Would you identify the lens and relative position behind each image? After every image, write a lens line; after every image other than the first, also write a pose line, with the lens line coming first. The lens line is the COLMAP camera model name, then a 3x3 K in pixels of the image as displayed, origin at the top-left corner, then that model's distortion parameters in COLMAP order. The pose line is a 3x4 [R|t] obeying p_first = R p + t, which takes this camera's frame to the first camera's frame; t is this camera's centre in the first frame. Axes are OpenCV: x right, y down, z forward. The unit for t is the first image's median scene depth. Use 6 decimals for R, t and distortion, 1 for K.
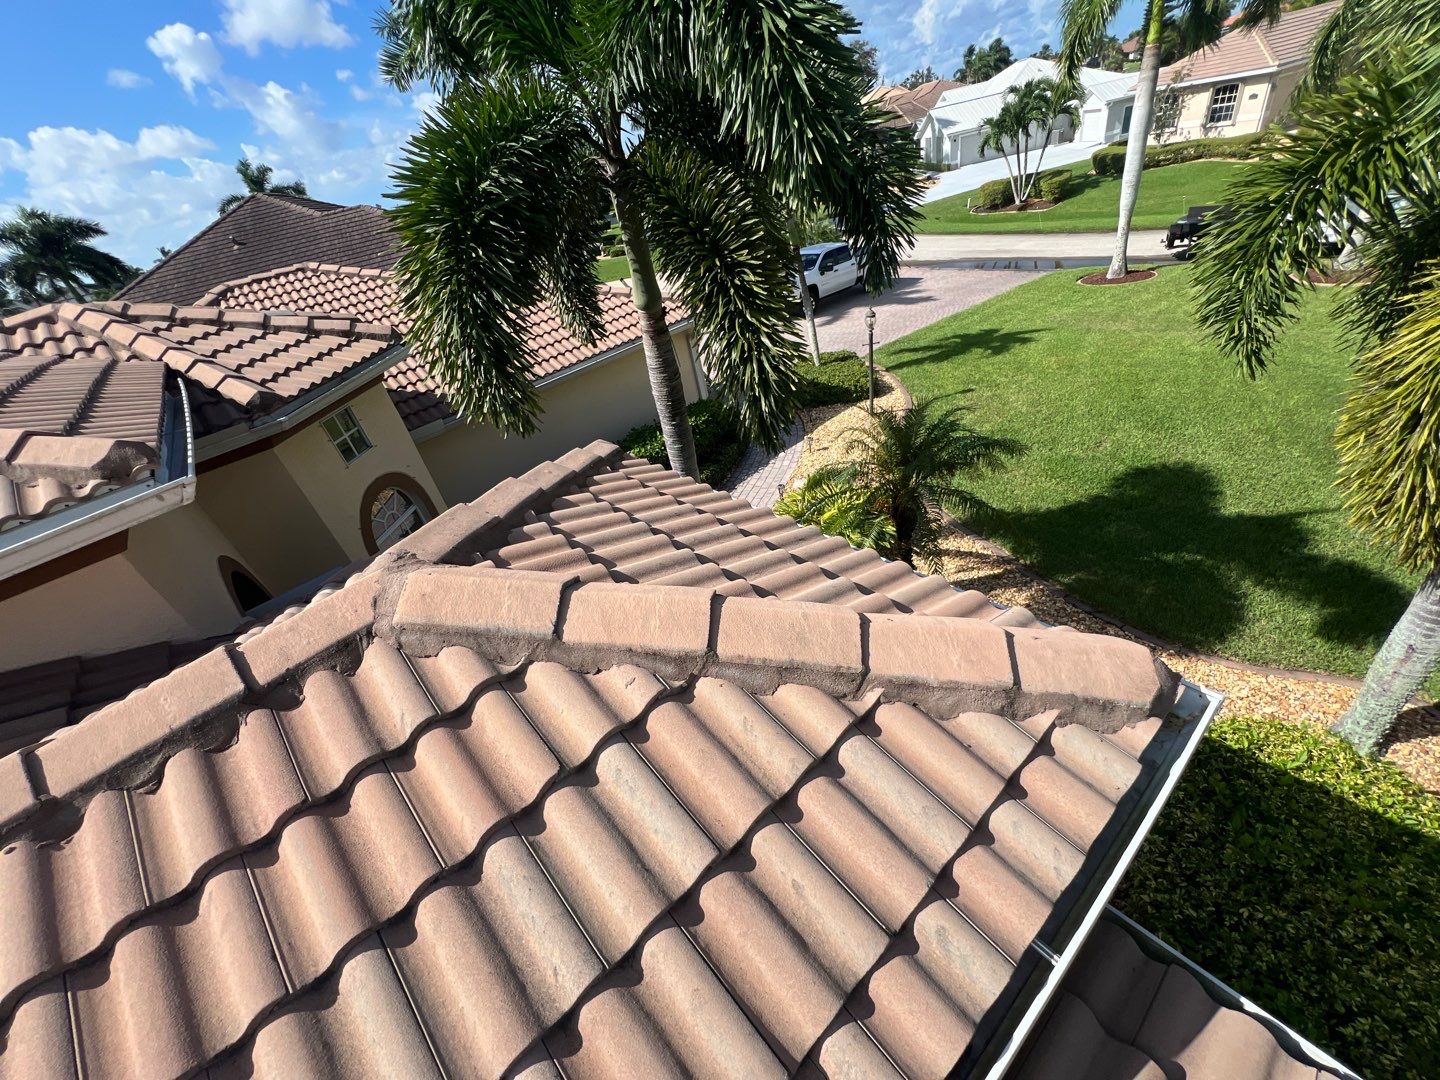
lens RADIAL K [[577.1, 0, 718.5], [0, 577.1, 541.9], [0, 0, 1]] dist [0.000681, -0.001385]
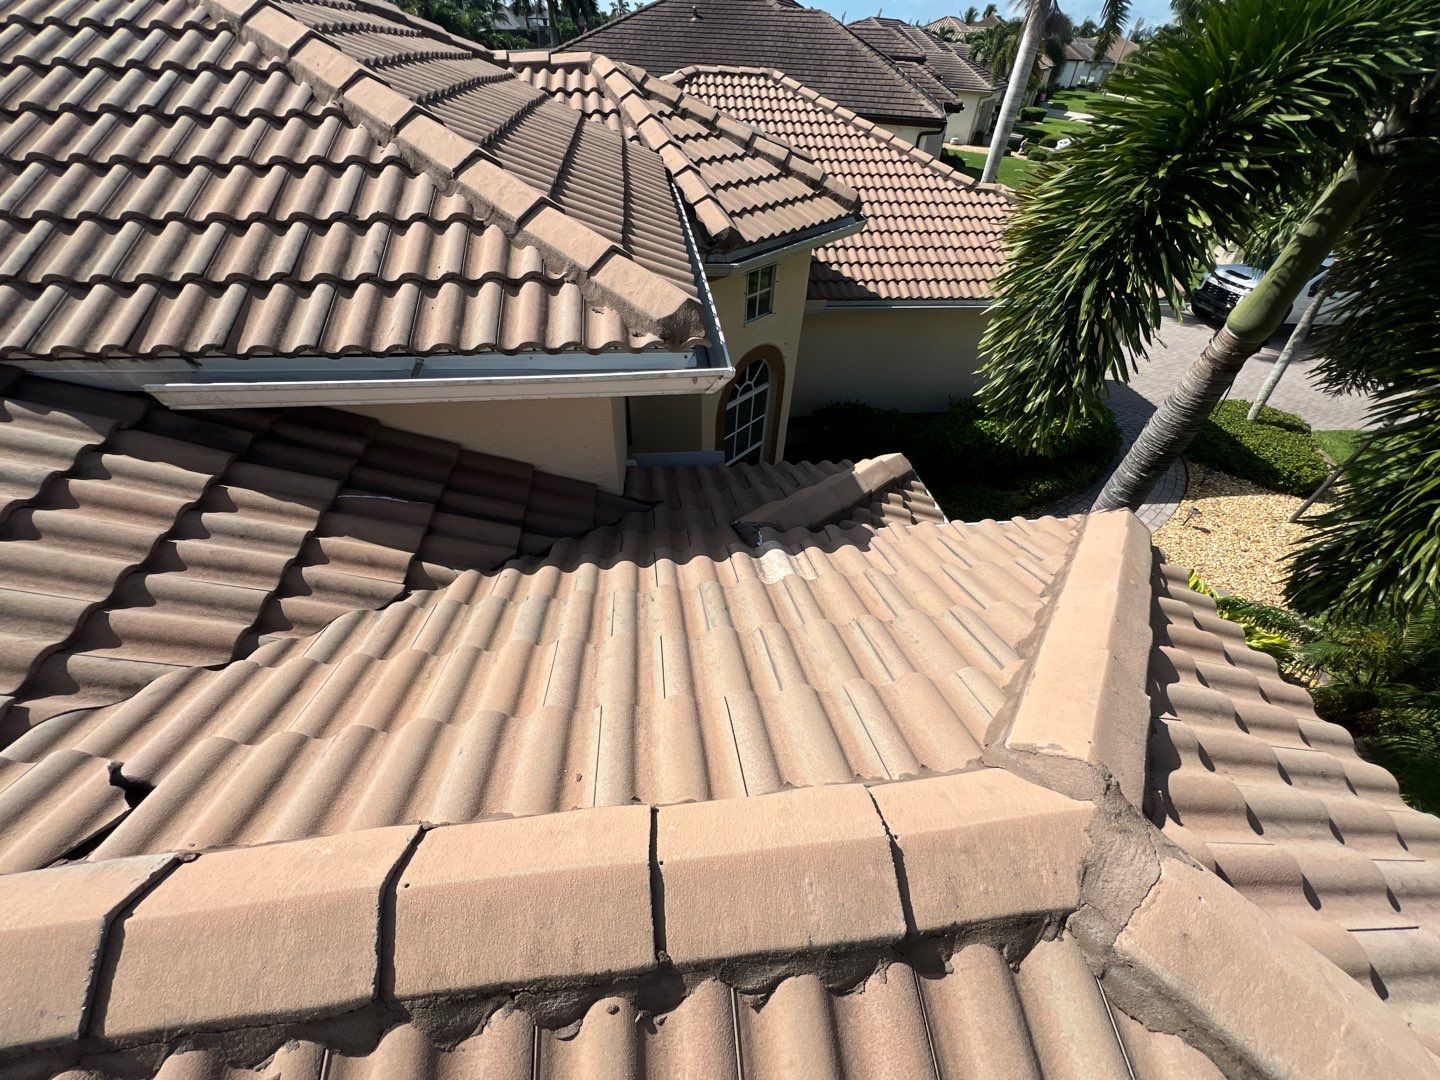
lens RADIAL K [[577.1, 0, 725.3], [0, 577.1, 544.6], [0, 0, 1]] dist [0.000681, -0.001385]
pose [[0.806151, 0.531863, -0.259314, -0.132021], [-0.478810, 0.843840, 0.242230, -0.023102], [0.347652, -0.071112, 0.934923, 0.042309]]
